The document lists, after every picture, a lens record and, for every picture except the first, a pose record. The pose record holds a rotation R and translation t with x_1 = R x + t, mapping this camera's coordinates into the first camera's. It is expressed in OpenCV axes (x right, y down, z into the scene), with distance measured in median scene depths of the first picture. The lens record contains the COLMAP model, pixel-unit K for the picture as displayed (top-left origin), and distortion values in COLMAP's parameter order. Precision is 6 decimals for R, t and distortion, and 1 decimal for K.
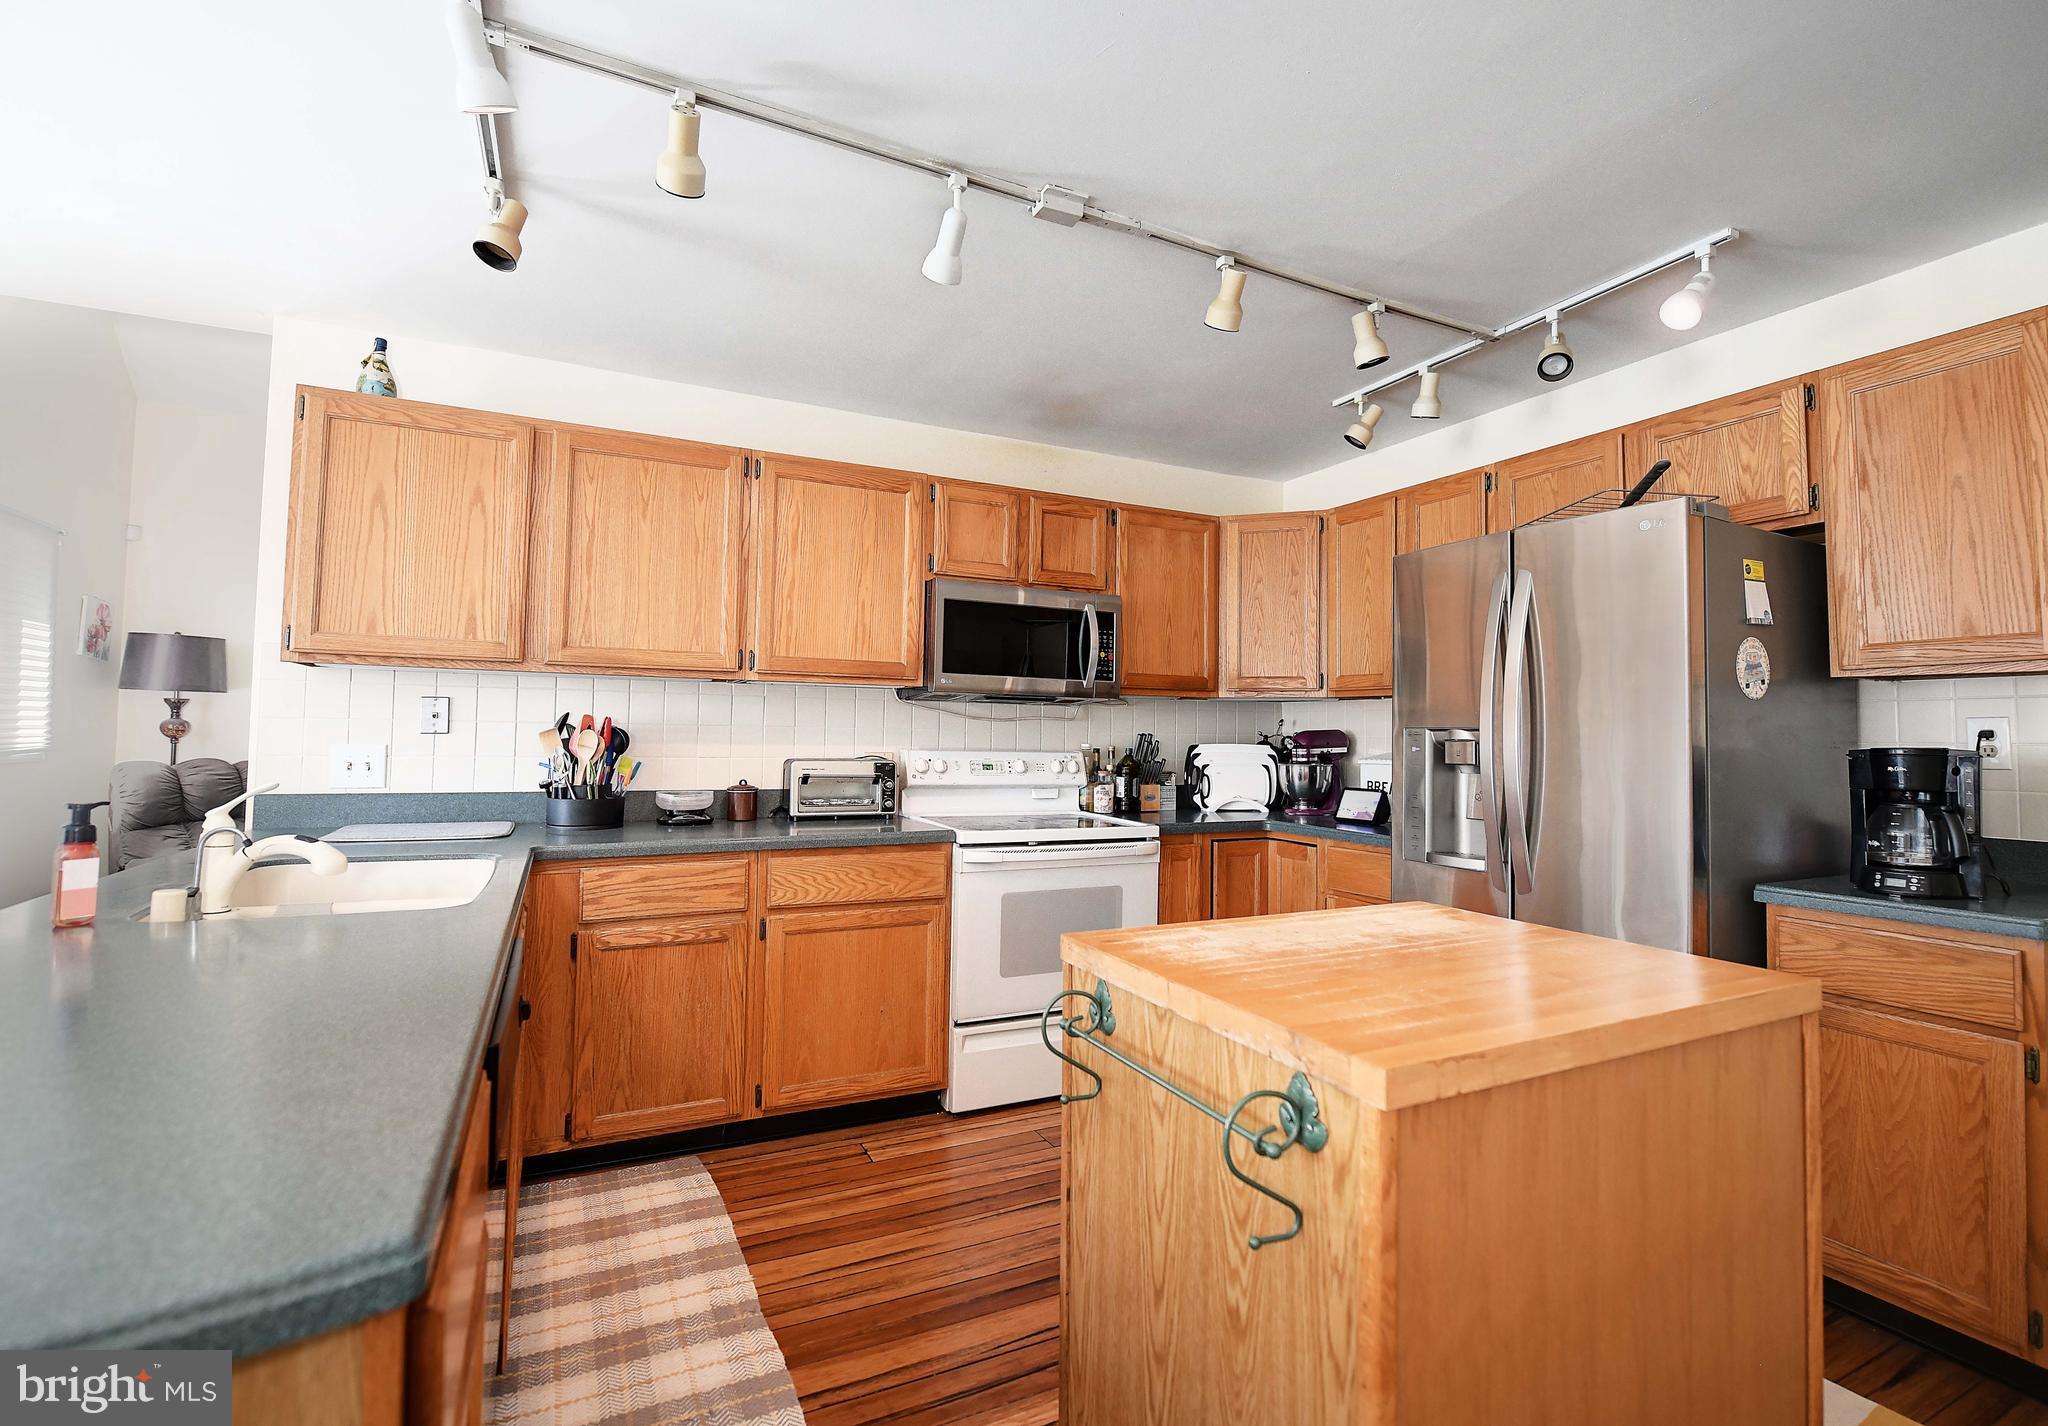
lens RADIAL K [[931.6, 0, 1061.3], [0, 931.6, 690.7], [0, 0, 1]] dist [-0.011038, -0.000664]
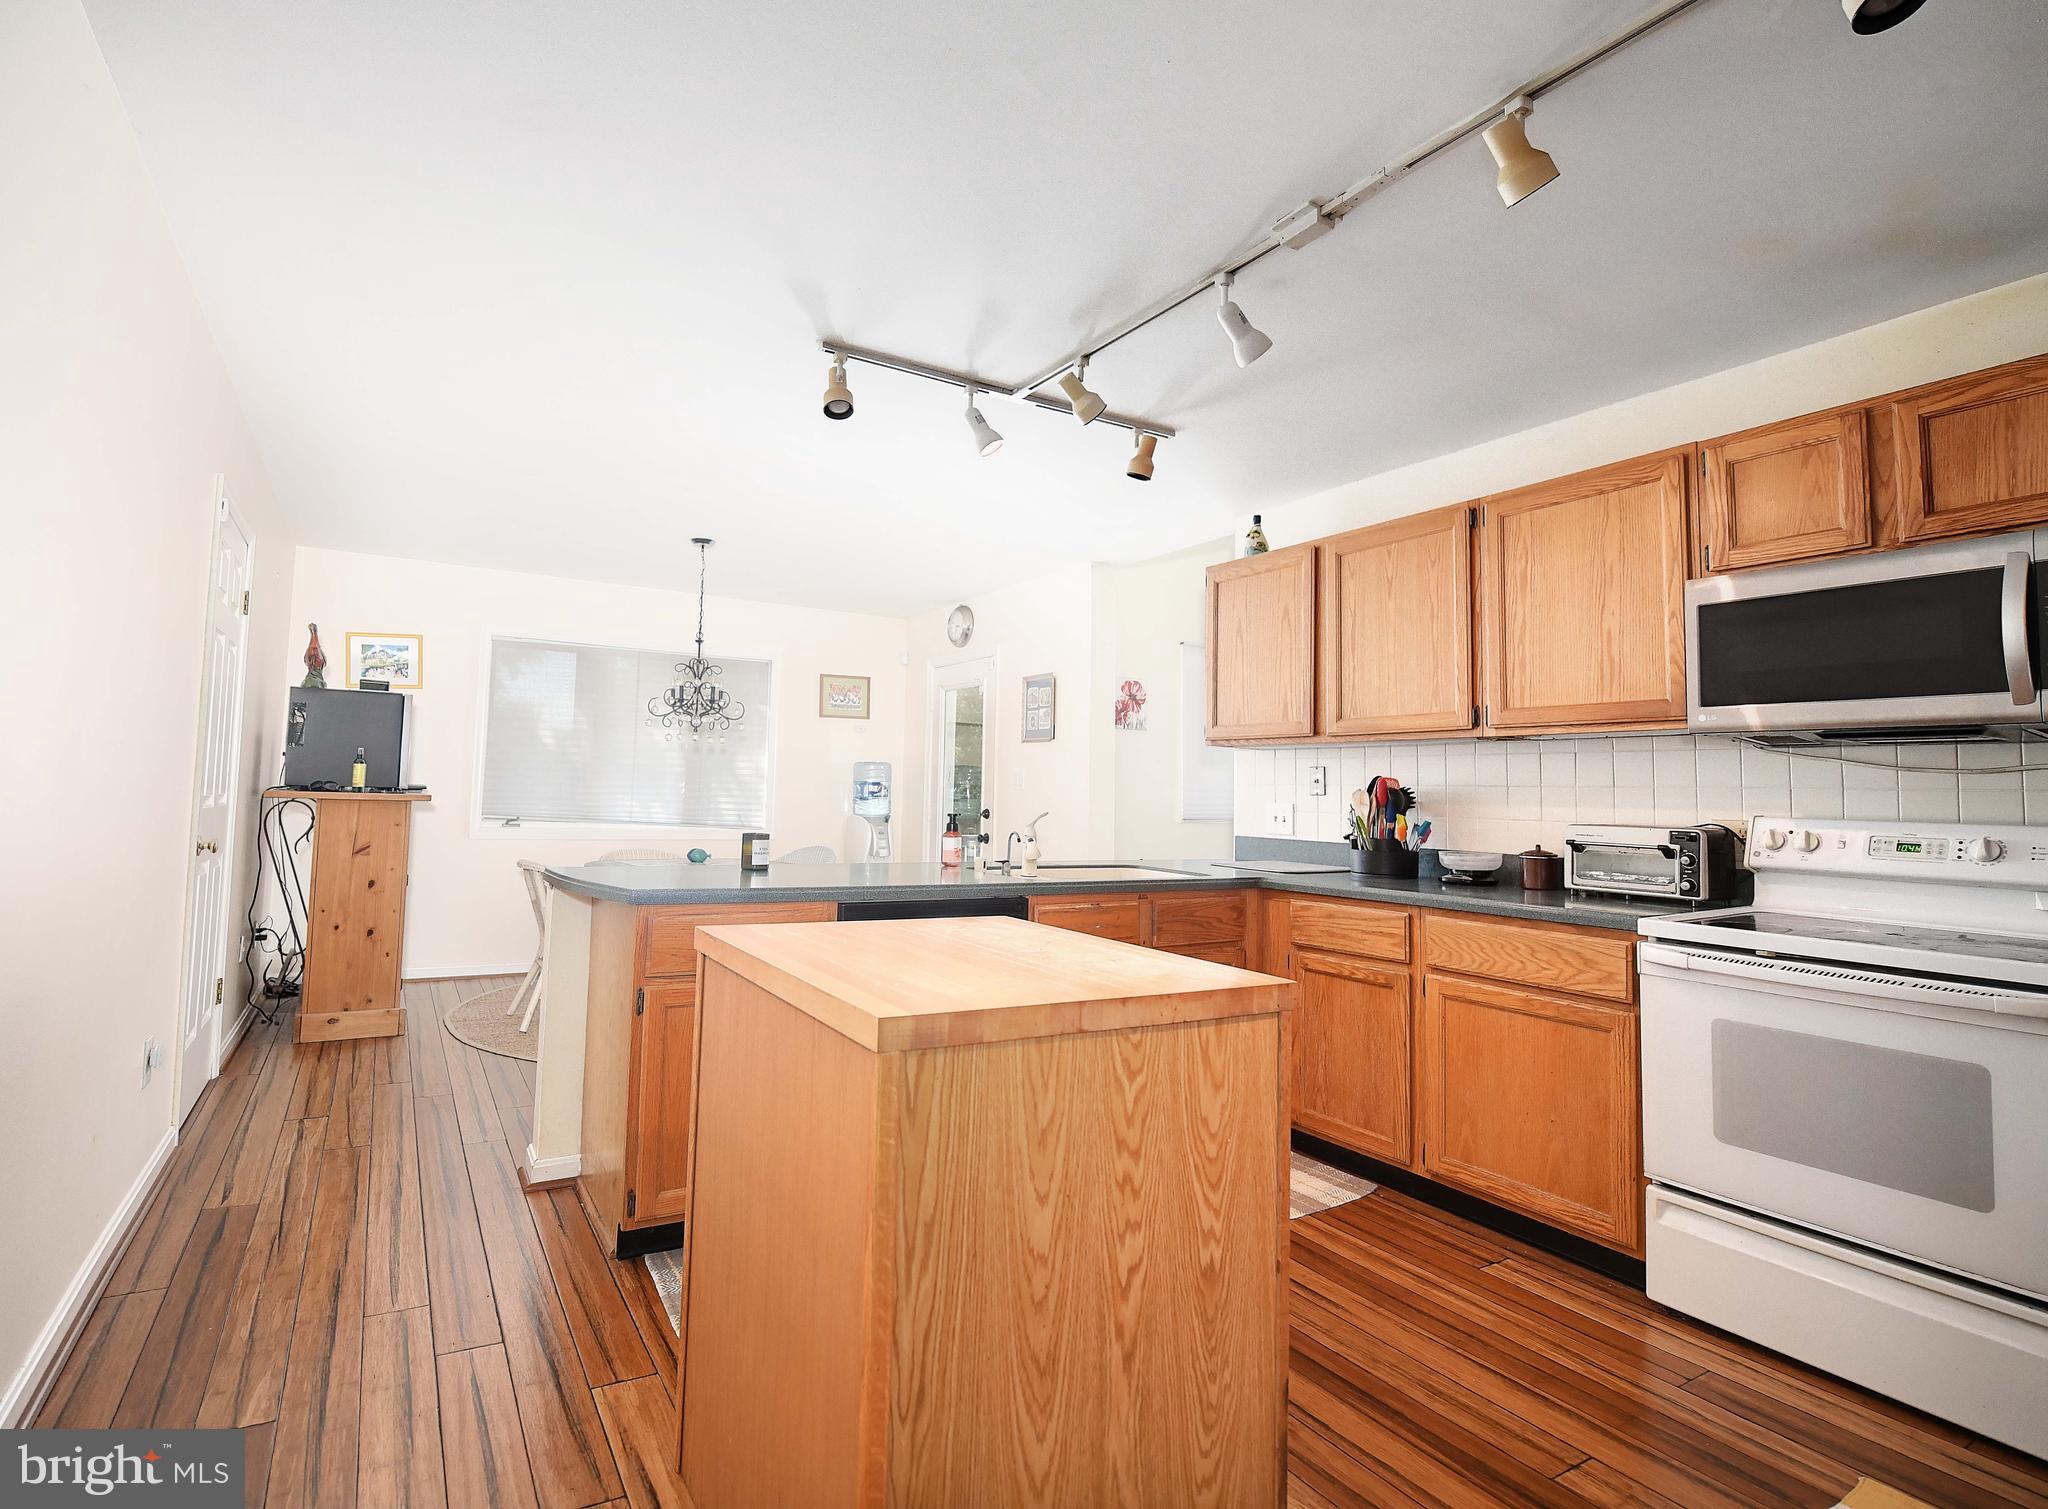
lens RADIAL K [[1039.1, 0, 938.7], [0, 1039.1, 723.6], [0, 0, 1]] dist [-0.003573, -0.000876]
pose [[0.026320, -0.081648, -0.996314, 0.741962], [0.024797, 0.996406, -0.081000, 0.049797], [0.999346, -0.022574, 0.028250, 0.424576]]
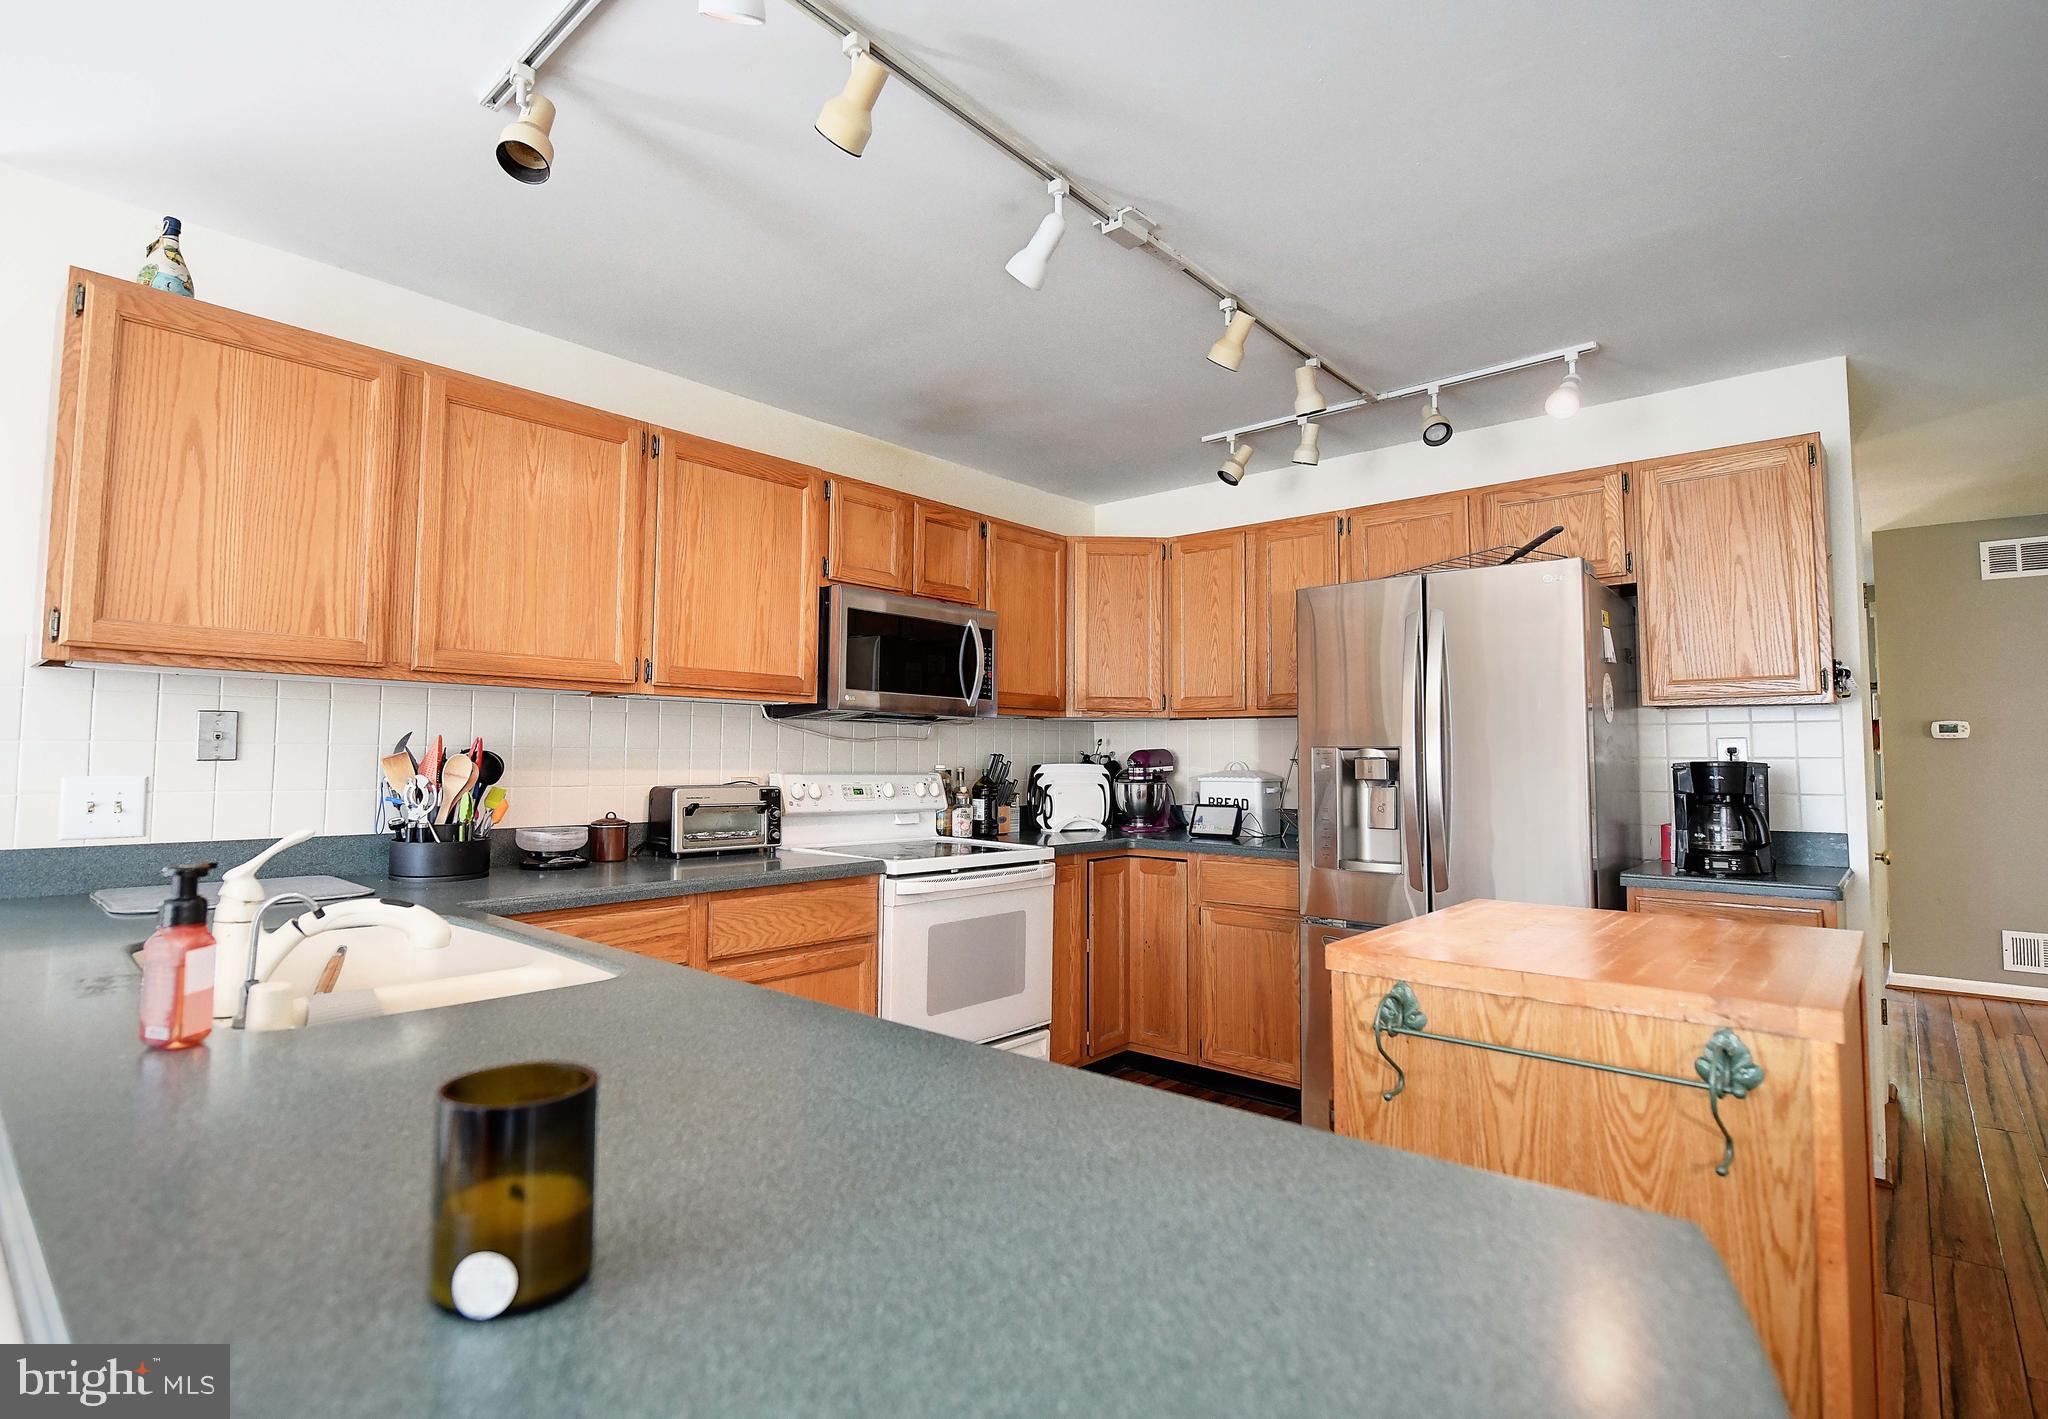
lens RADIAL K [[991.9, 0, 1017.6], [0, 991.9, 695.0], [0, 0, 1]] dist [-0.000154, -0.007563]
pose [[0.932168, 0.014581, 0.361731, -0.360038], [-0.010175, 0.999849, -0.014081, -0.001282], [-0.361882, 0.009445, 0.932176, 0.036848]]
